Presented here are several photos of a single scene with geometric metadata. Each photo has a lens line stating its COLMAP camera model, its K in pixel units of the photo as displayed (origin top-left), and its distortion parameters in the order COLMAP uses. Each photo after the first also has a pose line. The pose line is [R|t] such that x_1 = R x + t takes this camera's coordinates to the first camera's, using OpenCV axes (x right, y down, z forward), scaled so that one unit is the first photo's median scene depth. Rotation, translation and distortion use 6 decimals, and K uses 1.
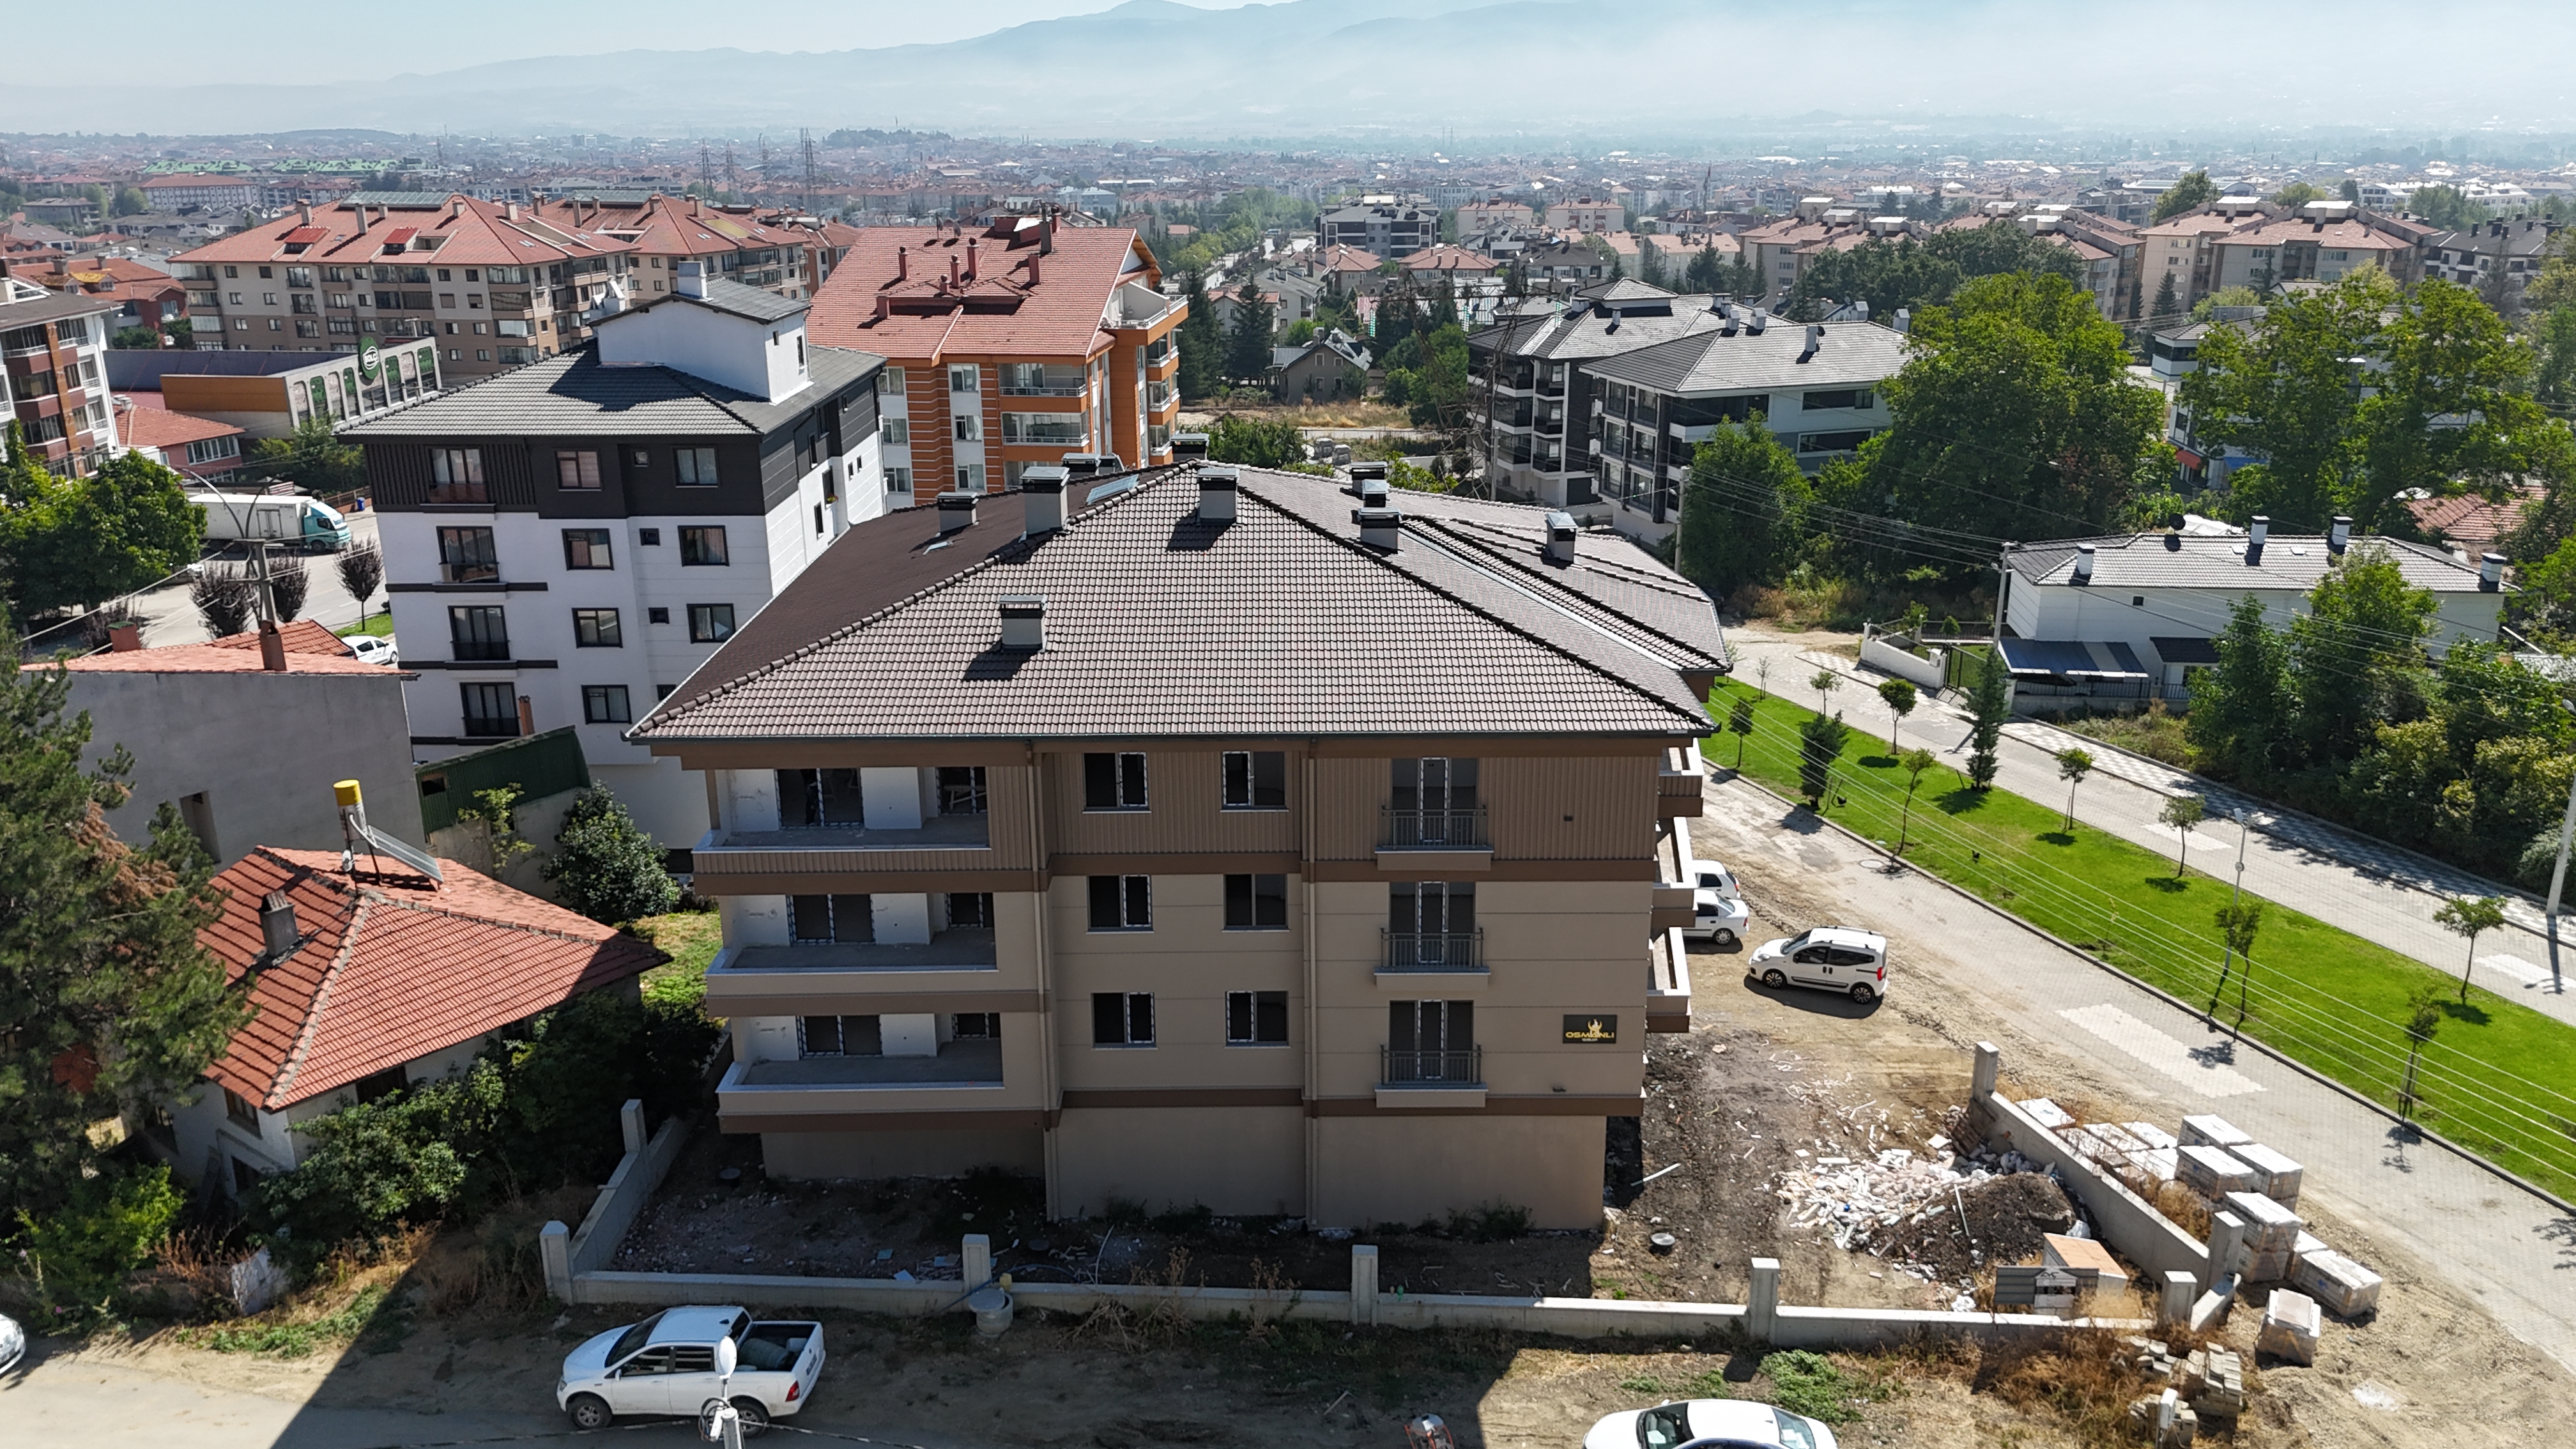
lens RADIAL K [[1903.0, 0, 1292.2], [0, 1903.0, 727.9], [0, 0, 1]] dist [0.063877, -0.059238]
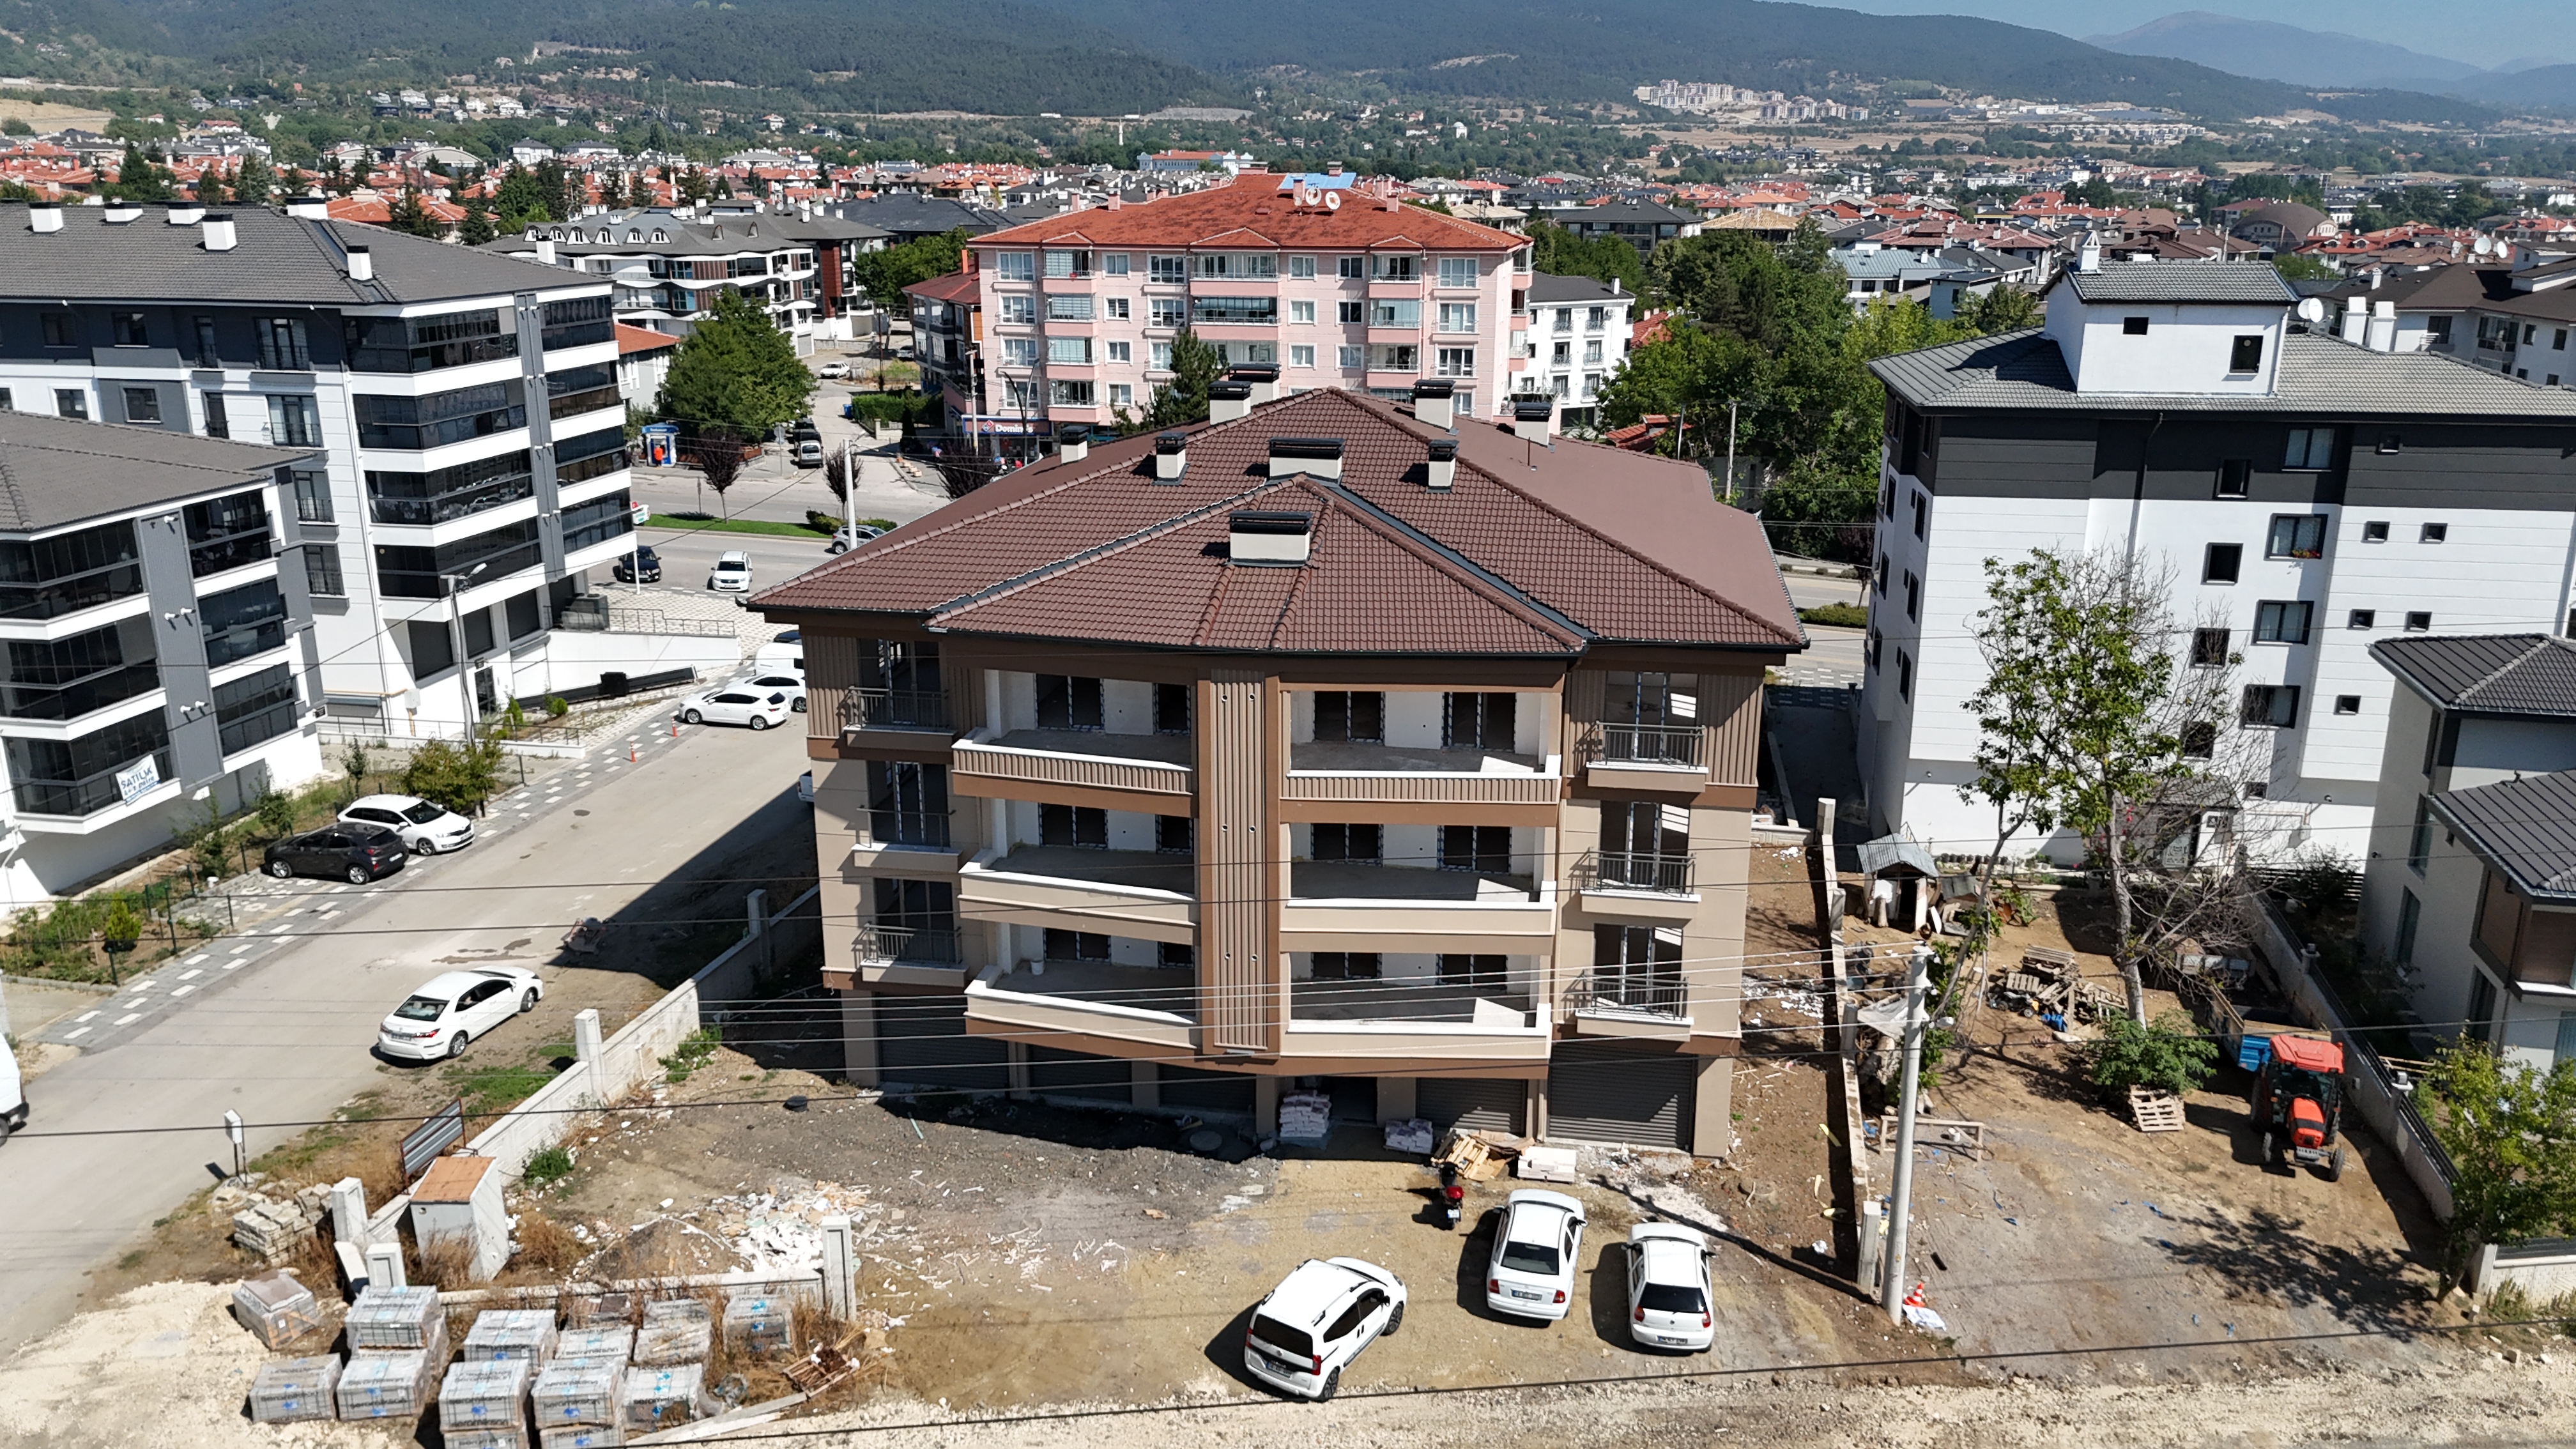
lens RADIAL K [[1903.0, 0, 1292.2], [0, 1903.0, 727.9], [0, 0, 1]] dist [0.063877, -0.059238]
pose [[-0.169693, 0.281125, -0.944549, 0.968659], [-0.300487, 0.898050, 0.321269, -0.300414], [0.938569, 0.338342, -0.067919, 1.122658]]
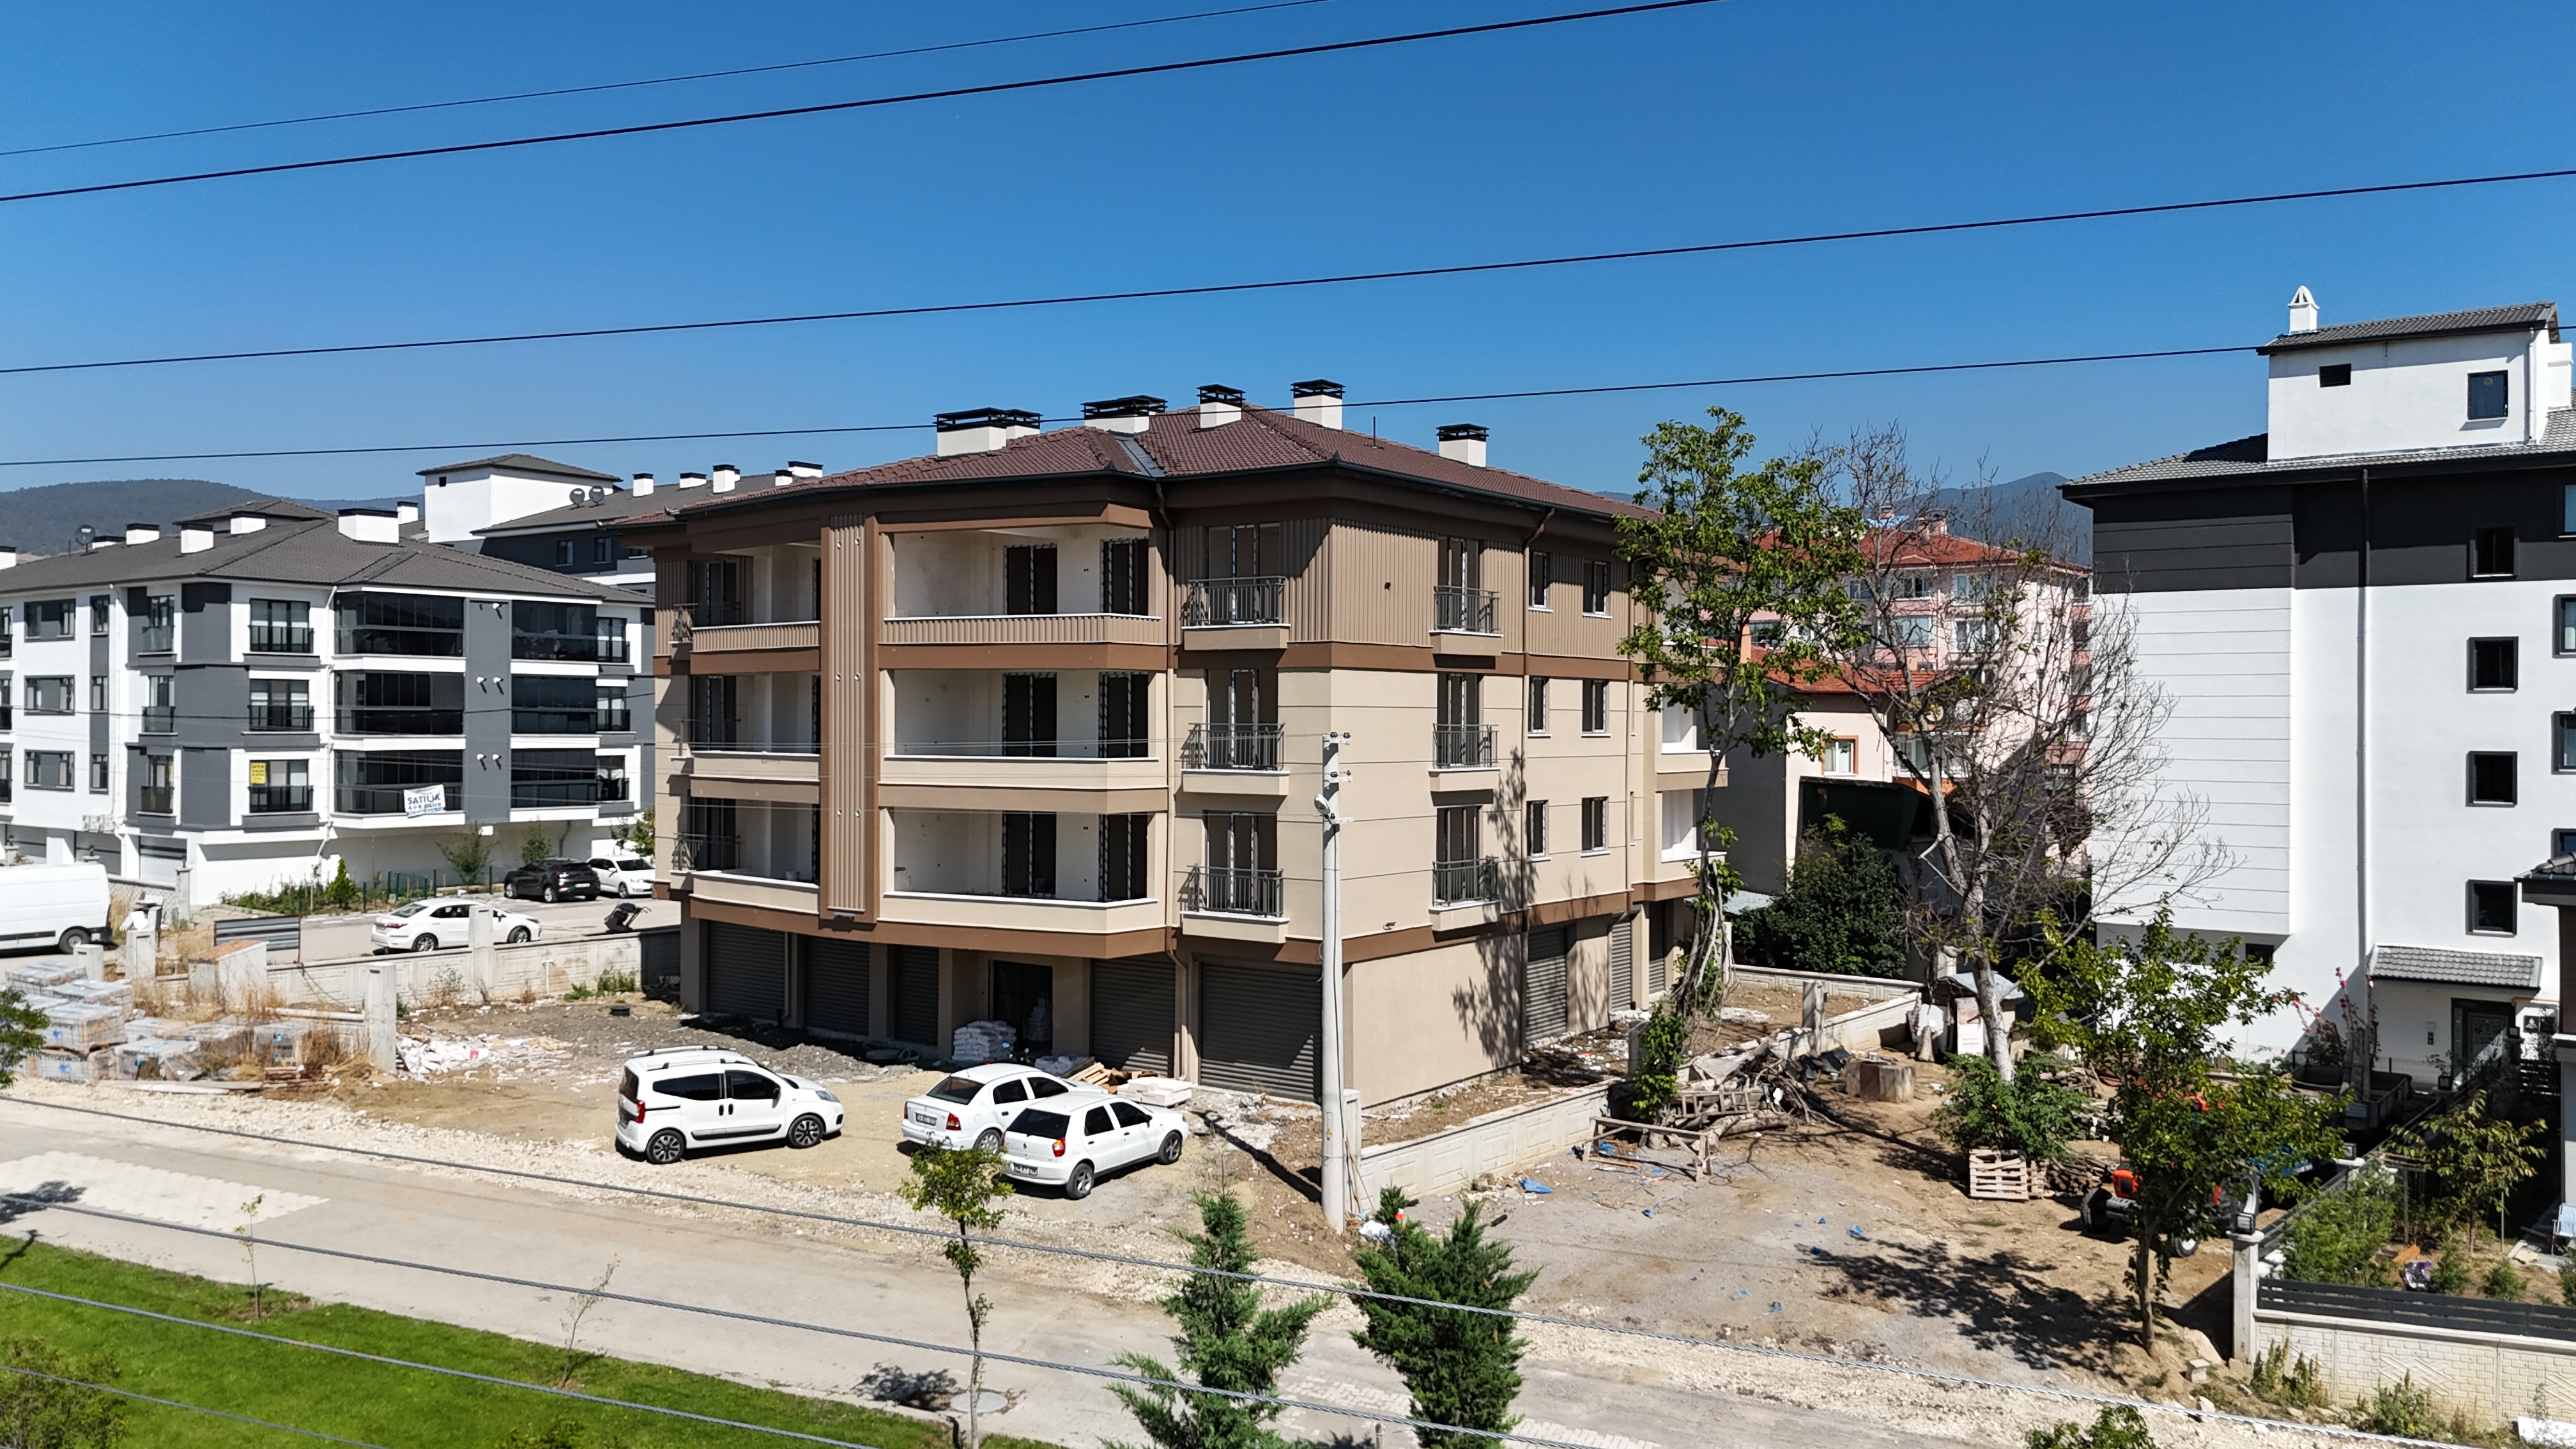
lens RADIAL K [[1903.0, 0, 1292.2], [0, 1903.0, 727.9], [0, 0, 1]] dist [0.063877, -0.059238]
pose [[-0.595429, 0.007110, -0.803376, 0.769991], [-0.245684, 0.950446, 0.190502, -0.178267], [0.764921, 0.310807, -0.564177, 1.683209]]
